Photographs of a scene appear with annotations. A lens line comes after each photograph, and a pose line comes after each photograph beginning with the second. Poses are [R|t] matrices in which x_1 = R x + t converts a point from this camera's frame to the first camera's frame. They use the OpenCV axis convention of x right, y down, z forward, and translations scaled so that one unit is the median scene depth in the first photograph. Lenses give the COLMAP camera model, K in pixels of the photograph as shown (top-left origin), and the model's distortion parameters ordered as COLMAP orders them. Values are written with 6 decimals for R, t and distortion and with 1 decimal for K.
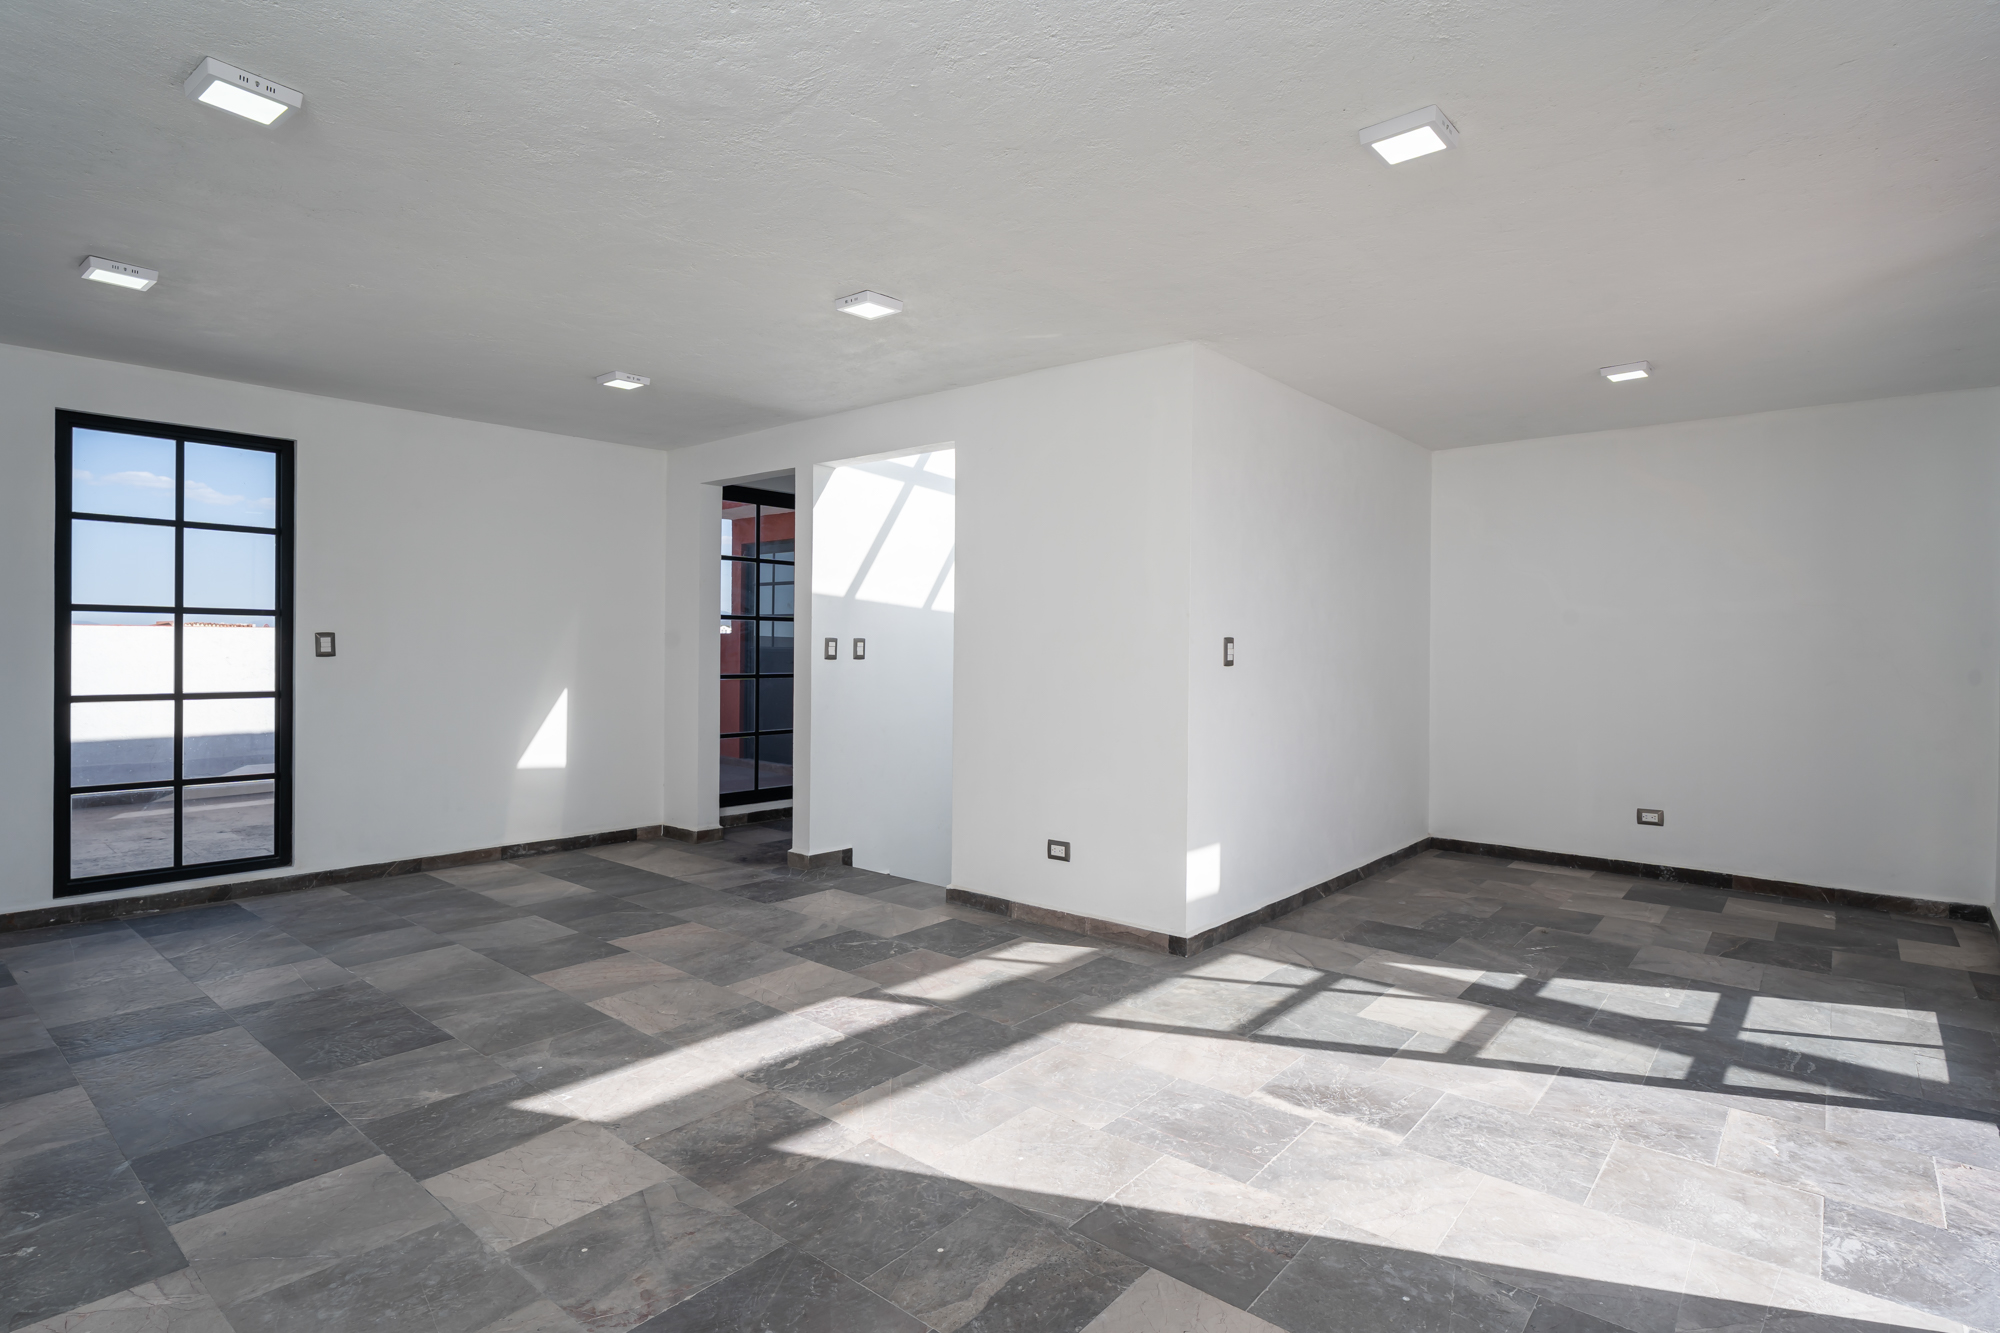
lens RADIAL K [[1016.2, 0, 998.7], [0, 1016.2, 667.6], [0, 0, 1]] dist [-0.001906, -0.003029]
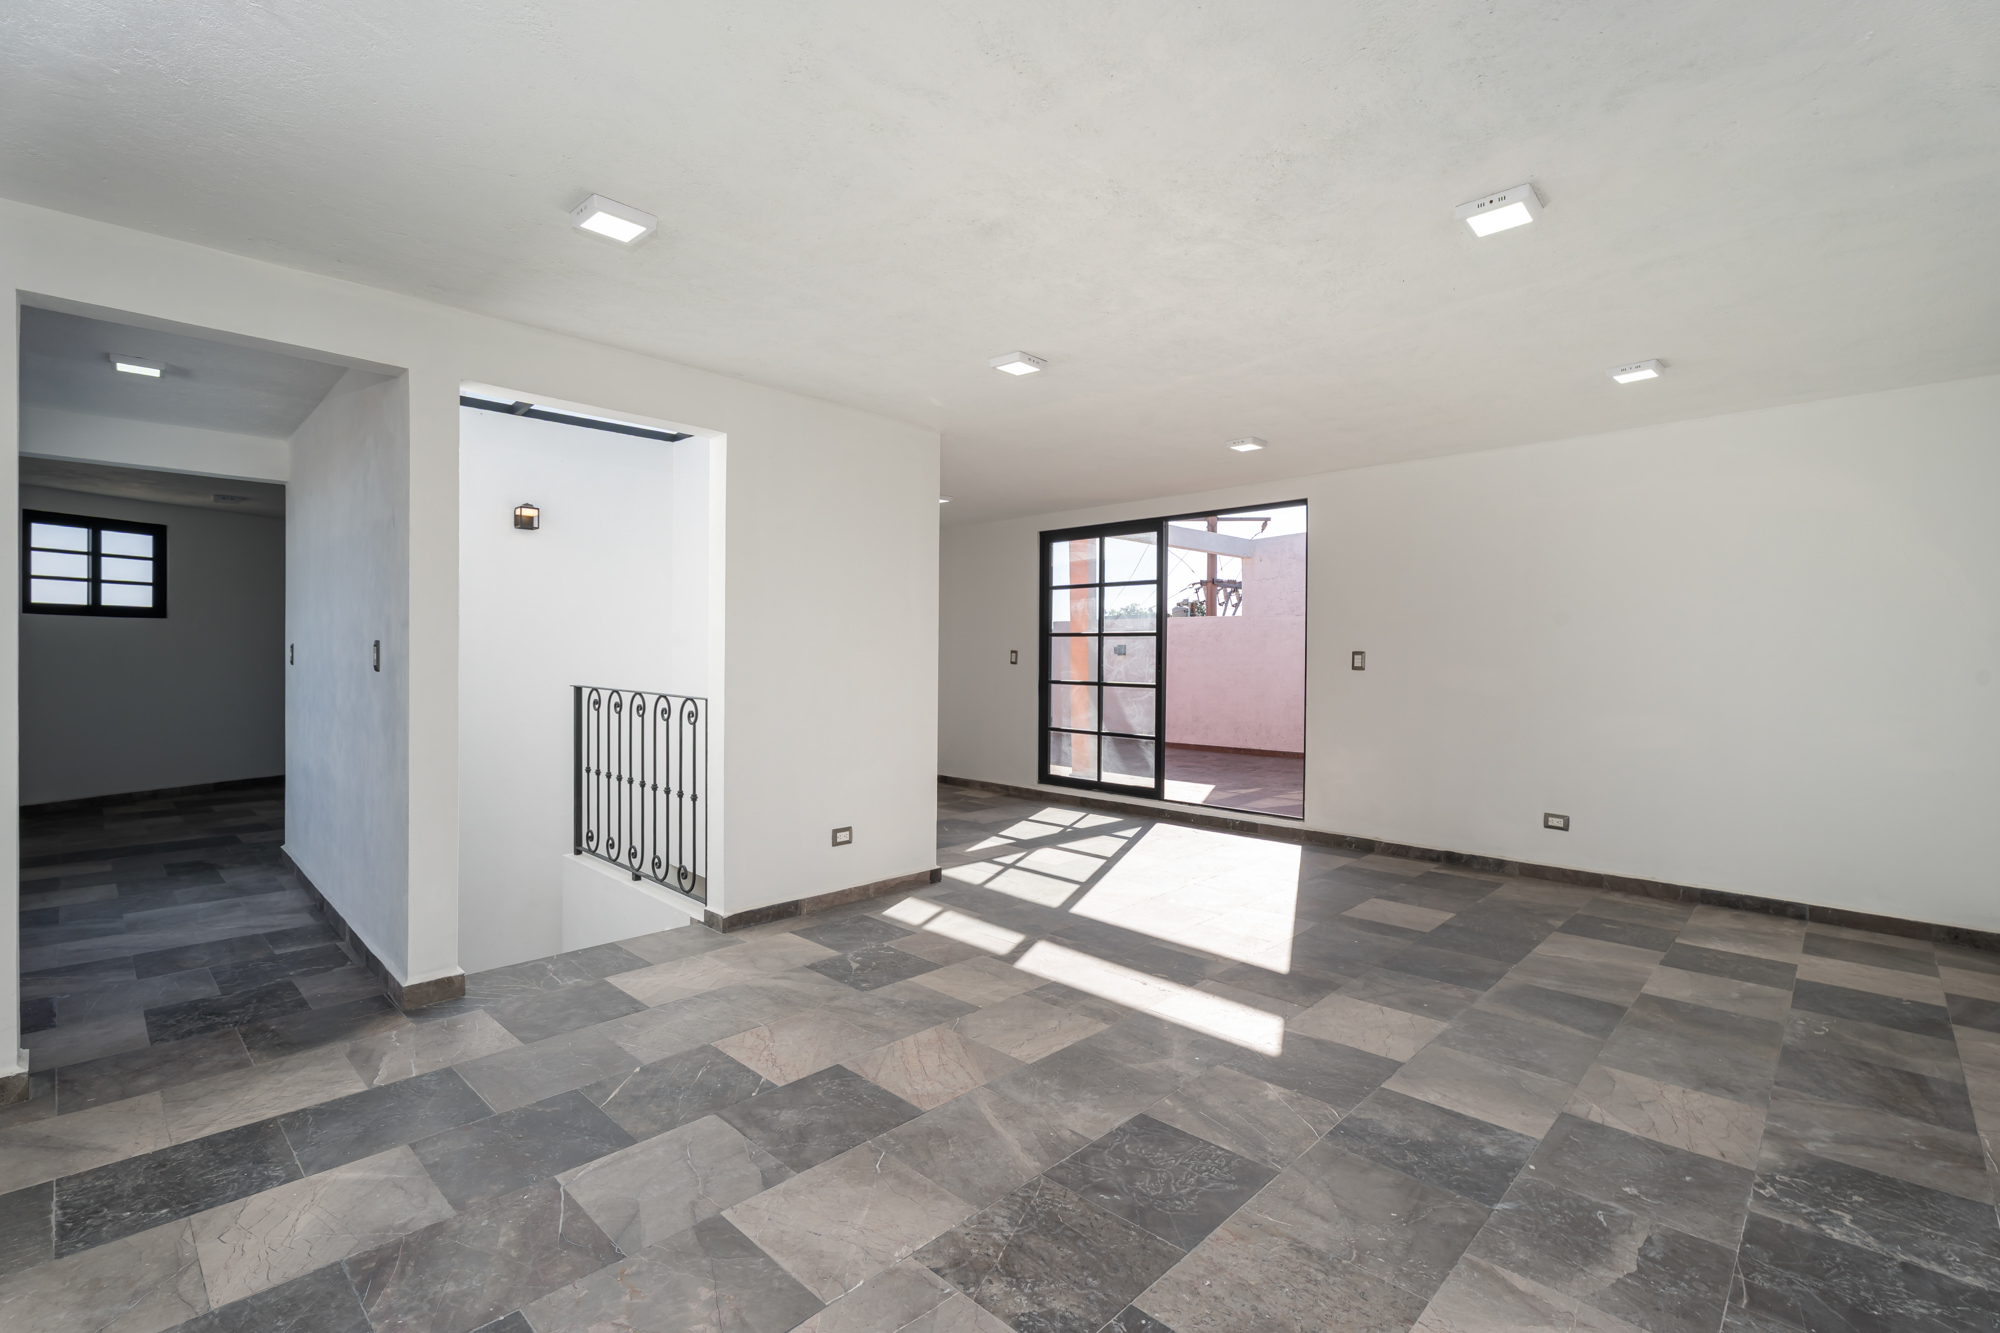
lens RADIAL K [[900.0, 0, 997.8], [0, 900.0, 654.3], [0, 0, 1]] dist [0.000843, 0.000113]
pose [[0.066265, -0.008433, 0.997766, -1.304446], [0.014879, 0.999861, 0.007463, -0.041684], [-0.997691, 0.014351, 0.066381, 1.051412]]
